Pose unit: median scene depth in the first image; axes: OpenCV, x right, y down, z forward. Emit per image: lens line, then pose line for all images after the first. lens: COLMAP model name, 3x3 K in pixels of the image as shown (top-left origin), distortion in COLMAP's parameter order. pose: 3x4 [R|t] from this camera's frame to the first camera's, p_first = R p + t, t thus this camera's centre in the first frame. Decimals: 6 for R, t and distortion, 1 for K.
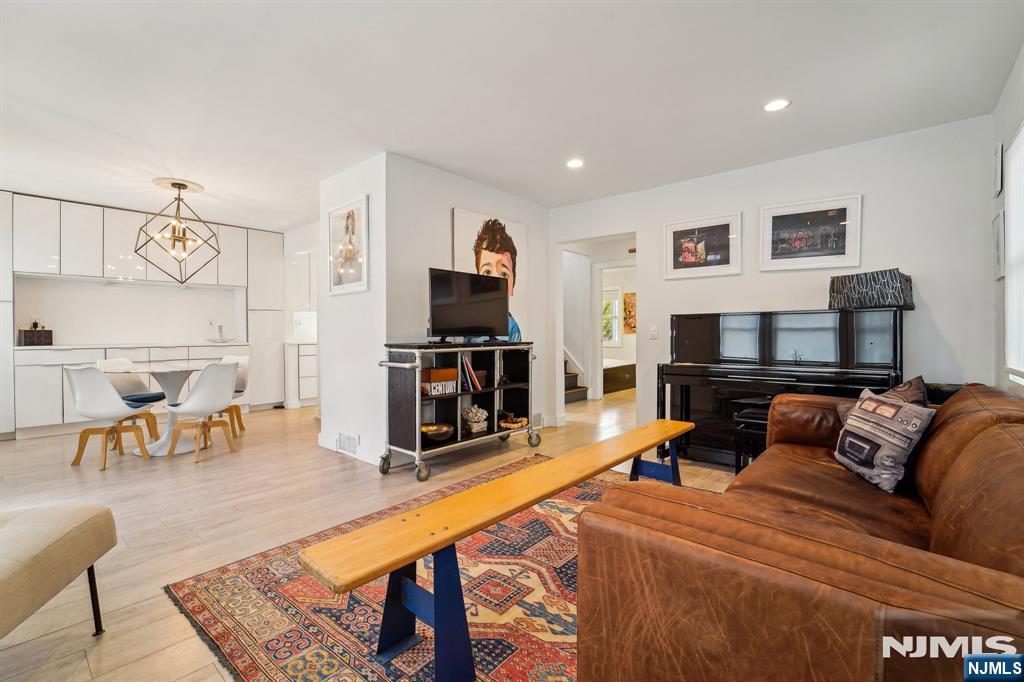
lens RADIAL K [[445.0, 0, 508.0], [0, 445.0, 336.5], [0, 0, 1]] dist [-0.018596, -0.000804]
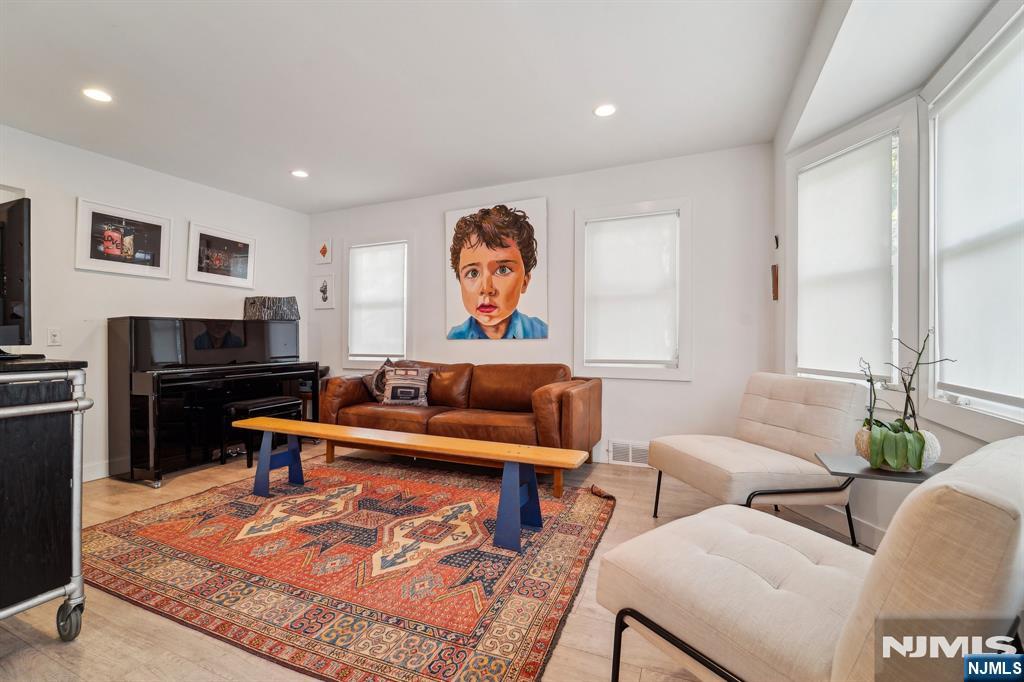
lens RADIAL K [[445.0, 0, 509.3], [0, 445.0, 338.8], [0, 0, 1]] dist [-0.018596, -0.000804]
pose [[-0.298590, 0.002963, 0.954377, -0.773462], [0.011348, 0.999936, 0.000446, 0.001937], [-0.954314, 0.010964, -0.298604, 0.664579]]
